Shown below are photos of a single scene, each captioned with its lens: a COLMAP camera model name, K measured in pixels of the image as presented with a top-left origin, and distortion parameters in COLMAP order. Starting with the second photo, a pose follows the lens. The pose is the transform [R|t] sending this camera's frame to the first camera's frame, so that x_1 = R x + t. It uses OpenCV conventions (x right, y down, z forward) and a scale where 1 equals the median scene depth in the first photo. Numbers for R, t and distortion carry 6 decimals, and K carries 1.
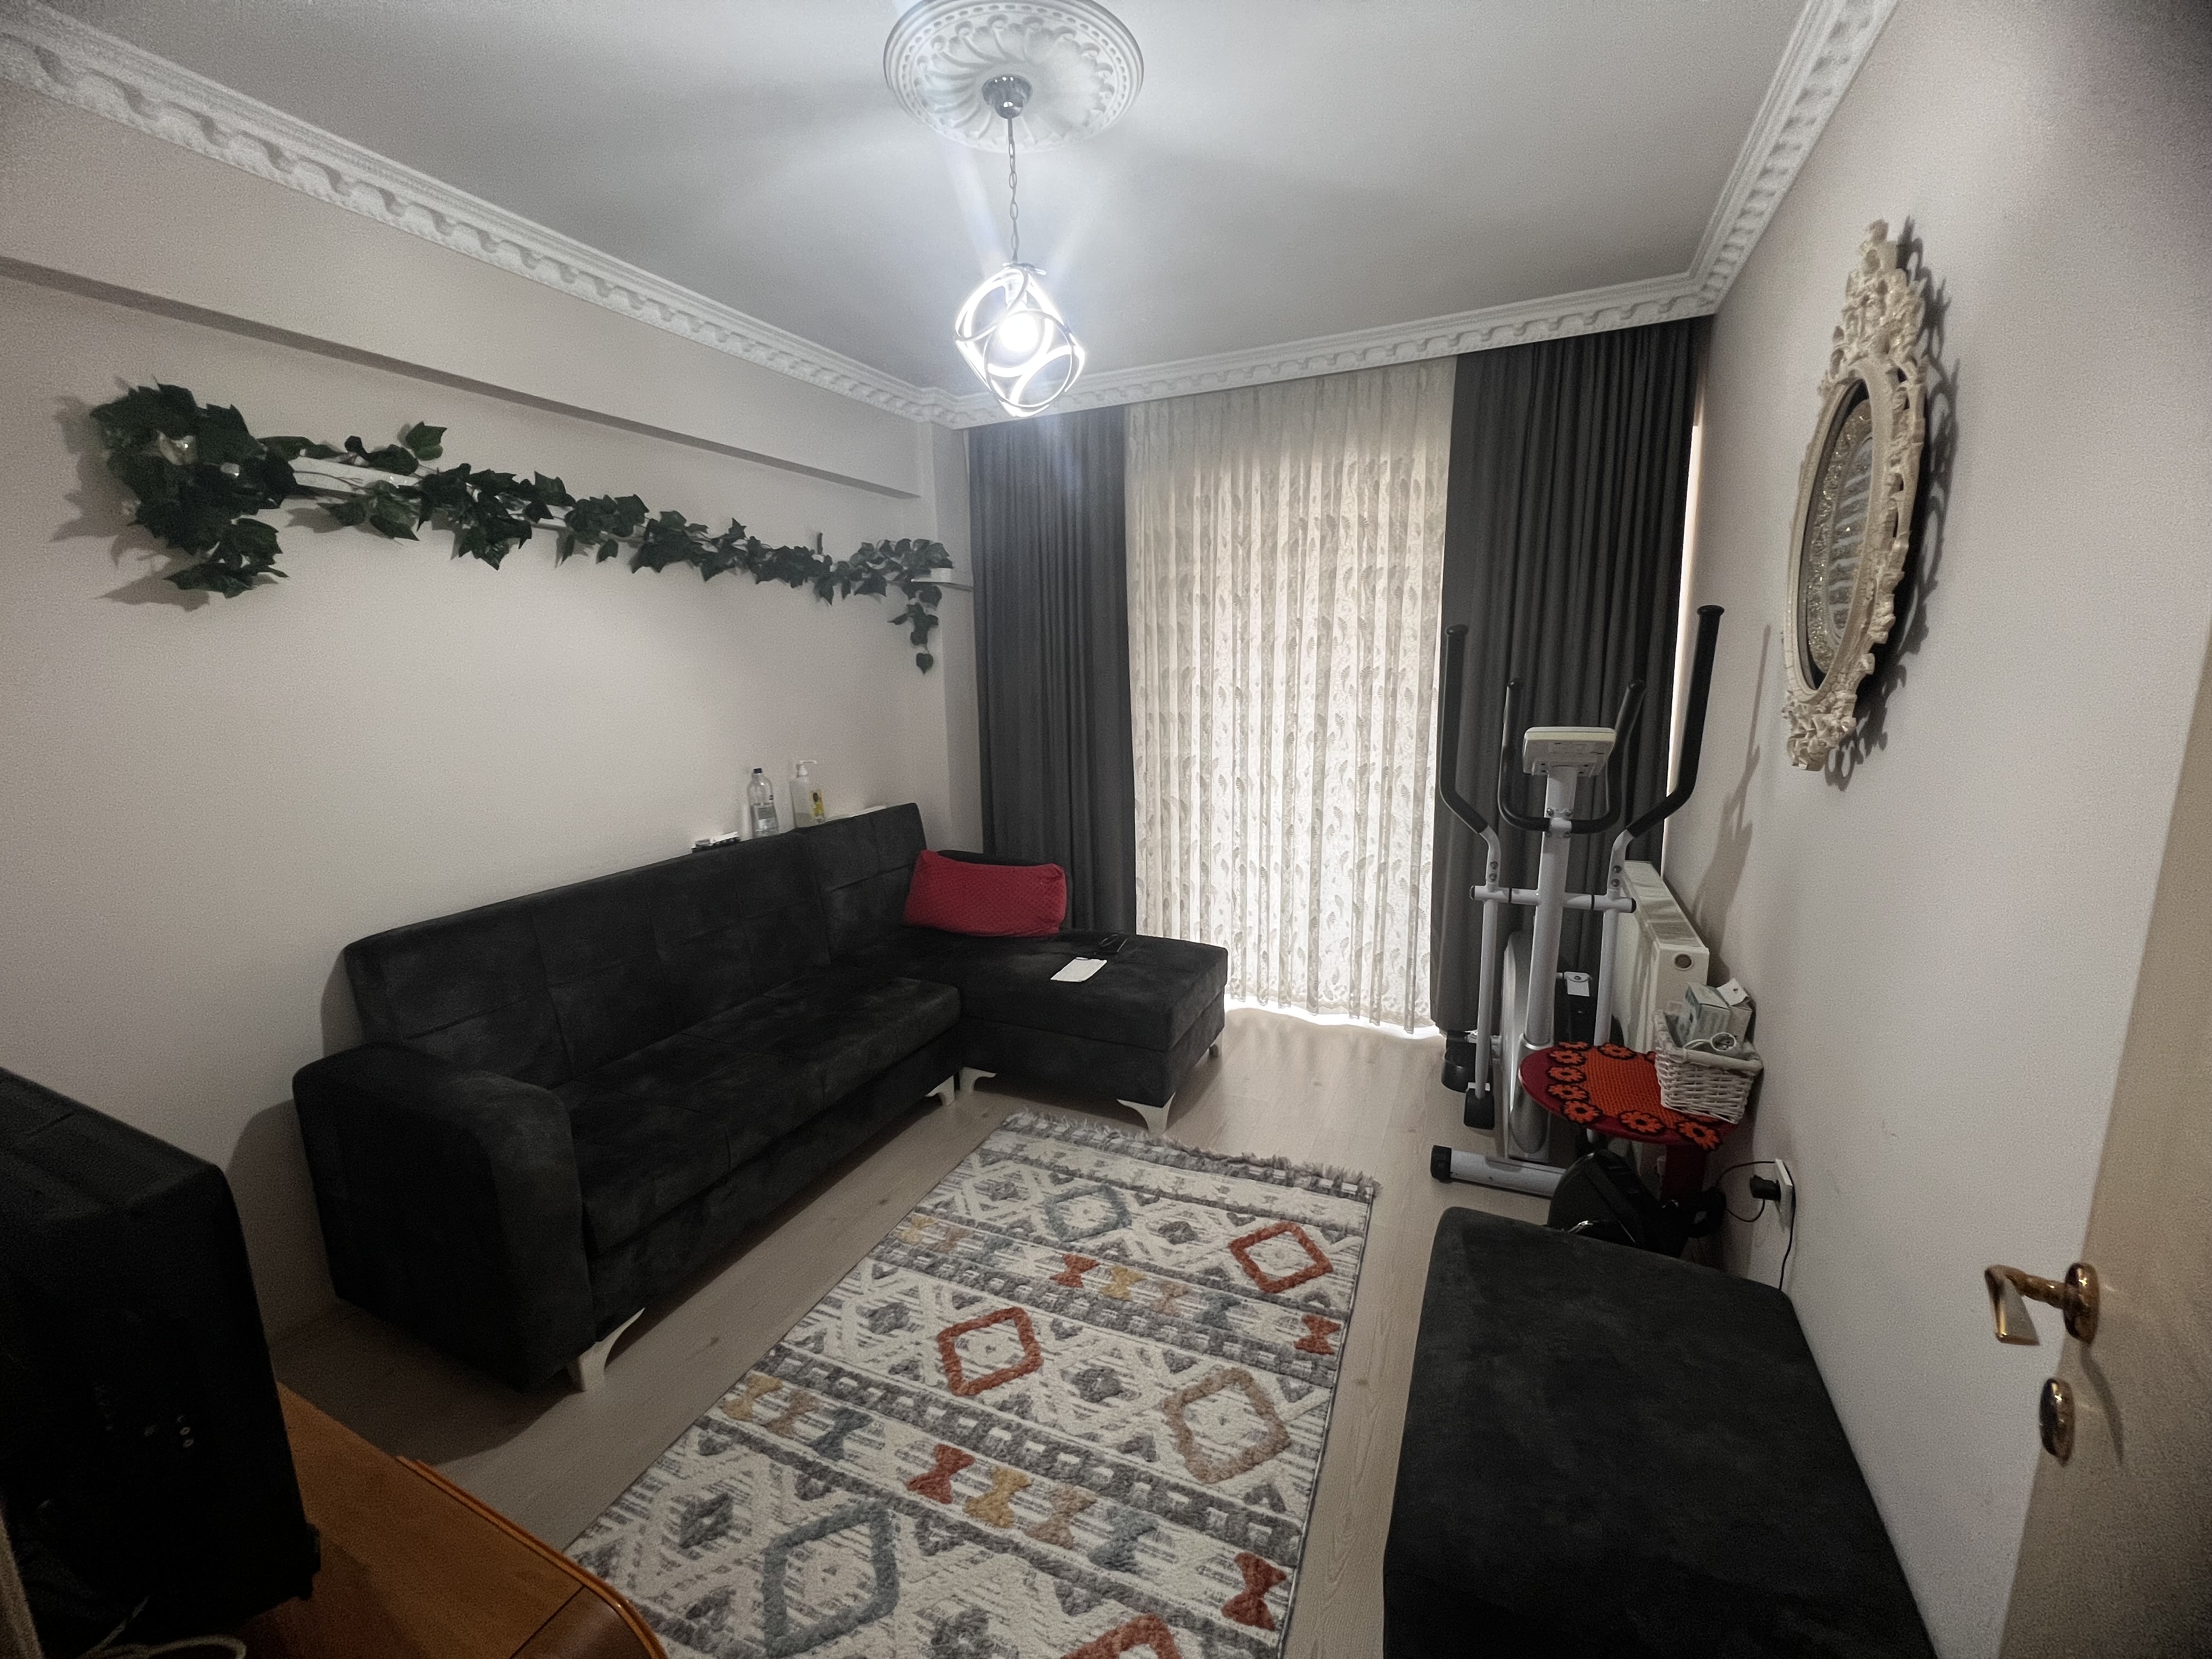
lens RADIAL K [[883.1, 0, 1096.7], [0, 883.1, 822.8], [0, 0, 1]] dist [-0.001447, 0.001023]
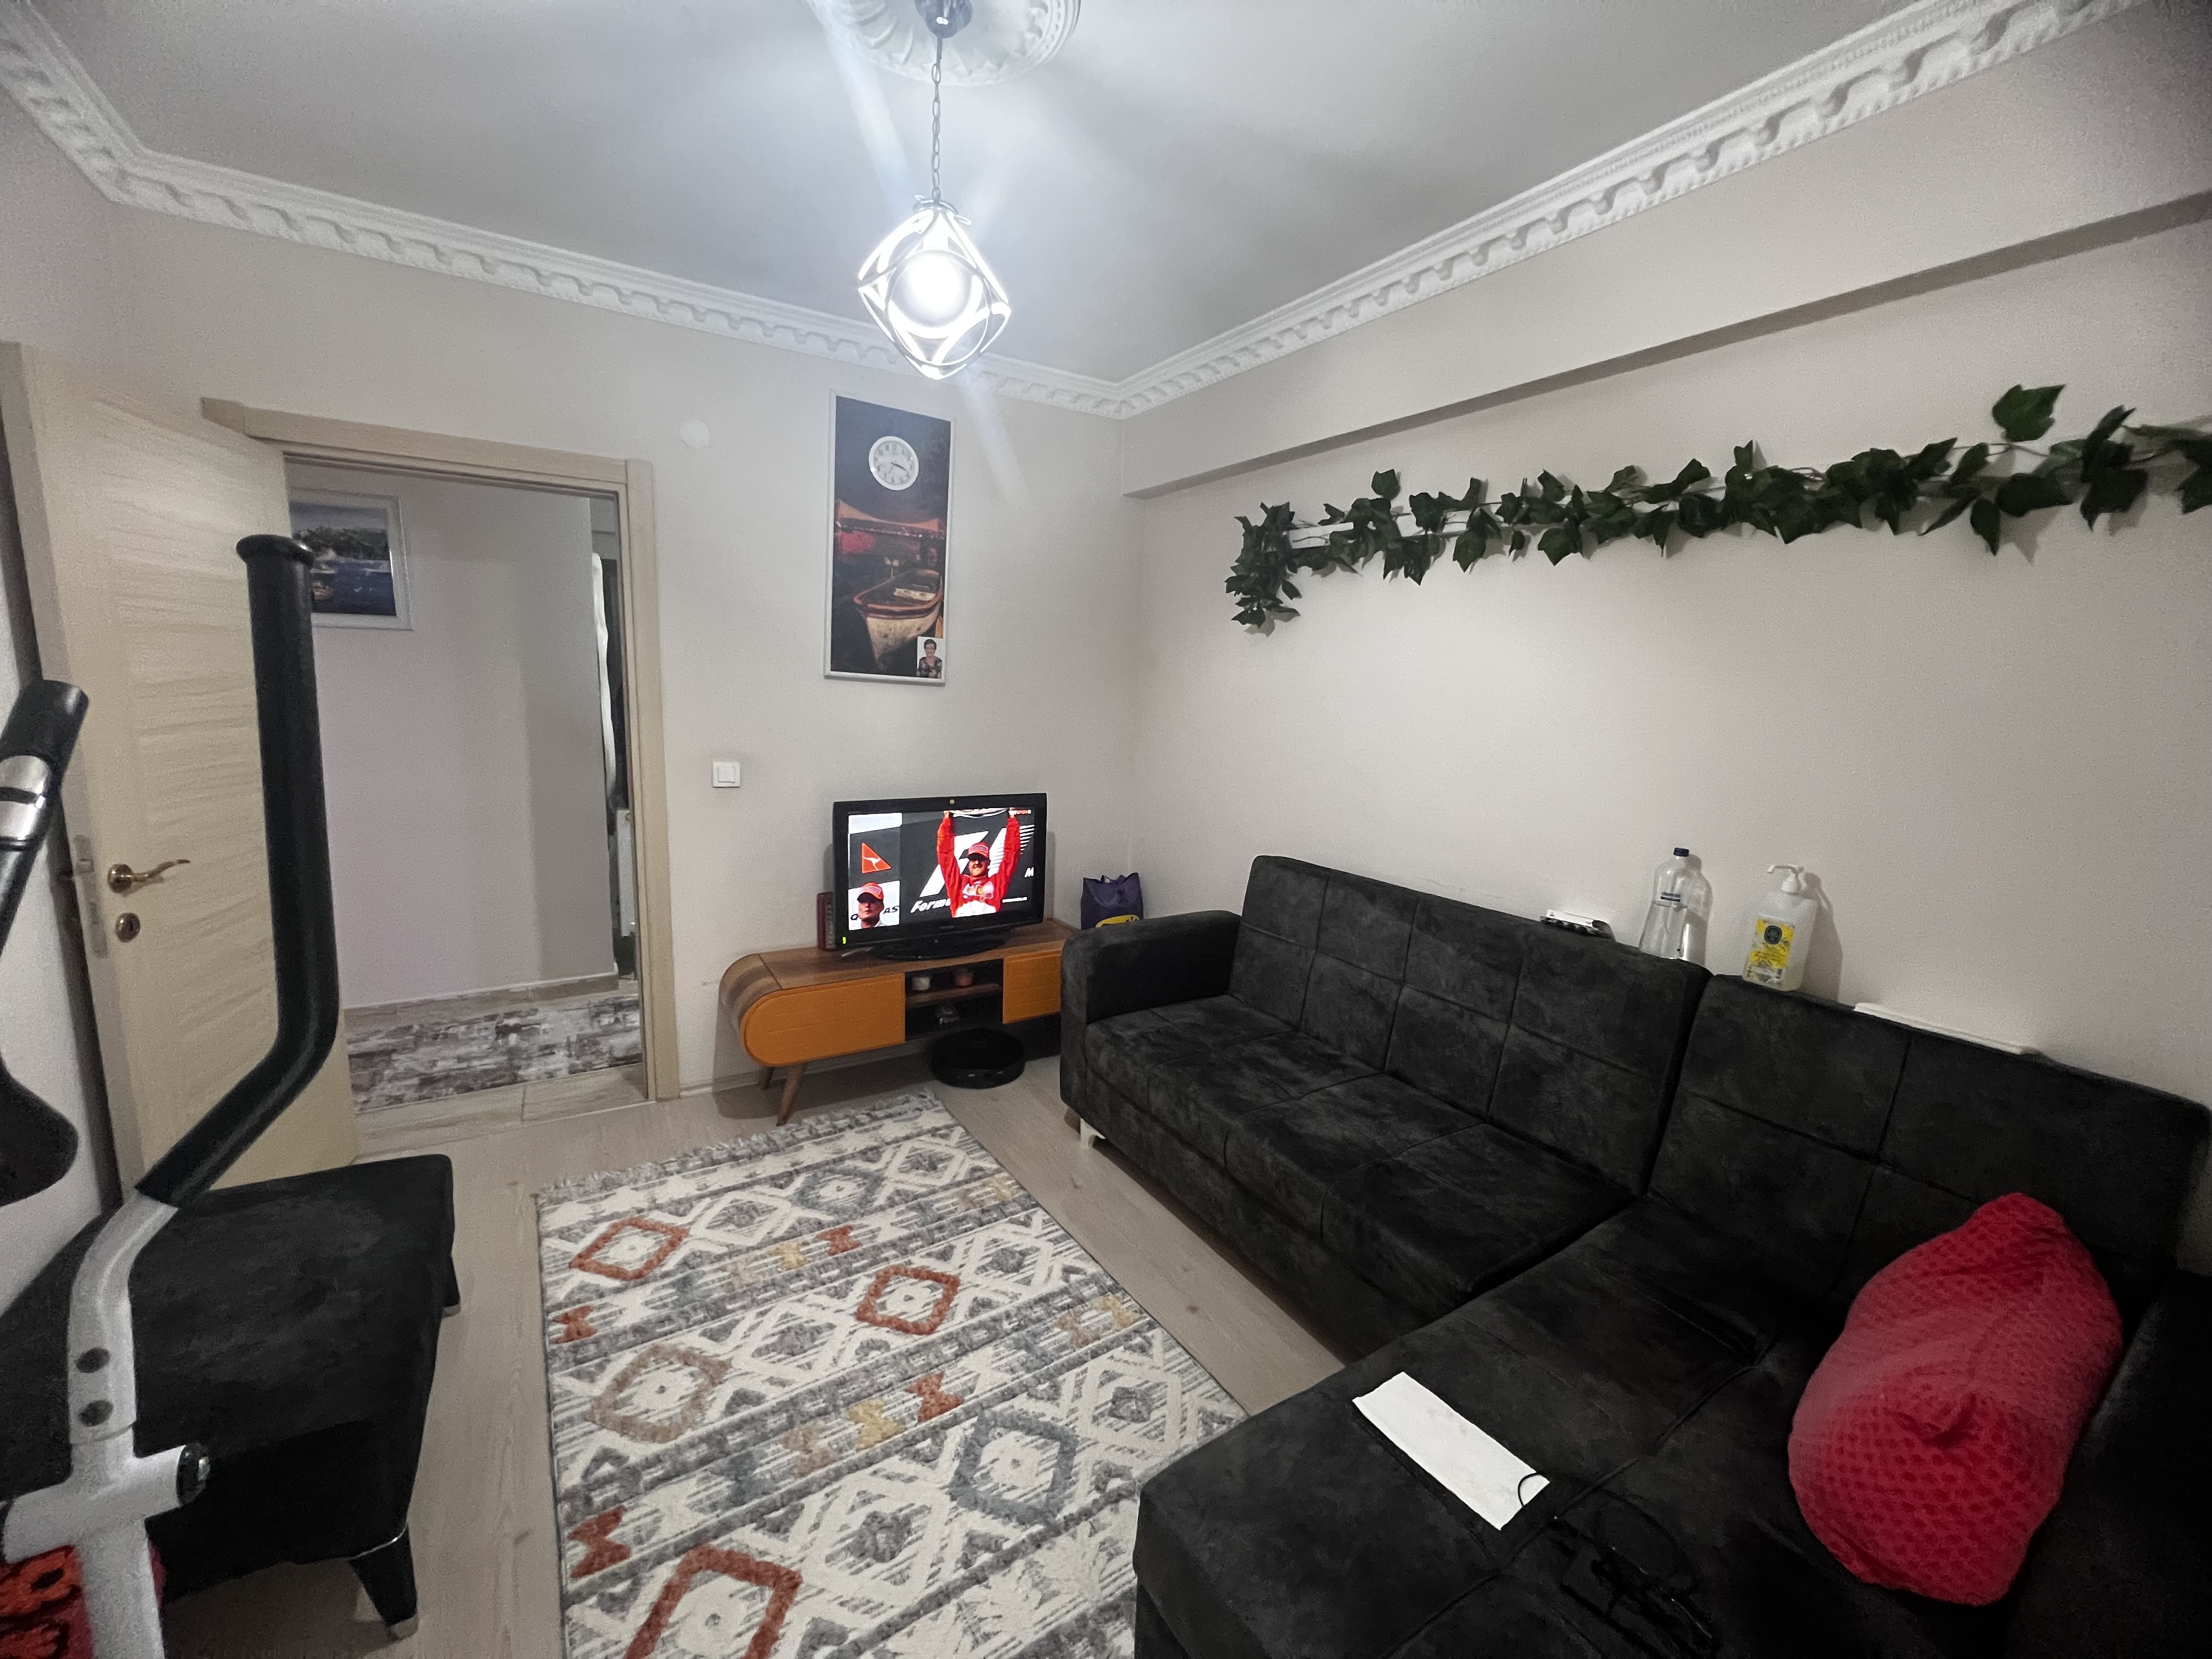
lens RADIAL K [[883.1, 0, 1101.7], [0, 883.1, 822.1], [0, 0, 1]] dist [-0.001447, 0.001023]
pose [[-0.541213, 0.136431, -0.829744, 0.542202], [-0.176494, 0.946340, 0.270723, -0.271973], [0.822155, 0.292964, -0.488092, 1.491887]]
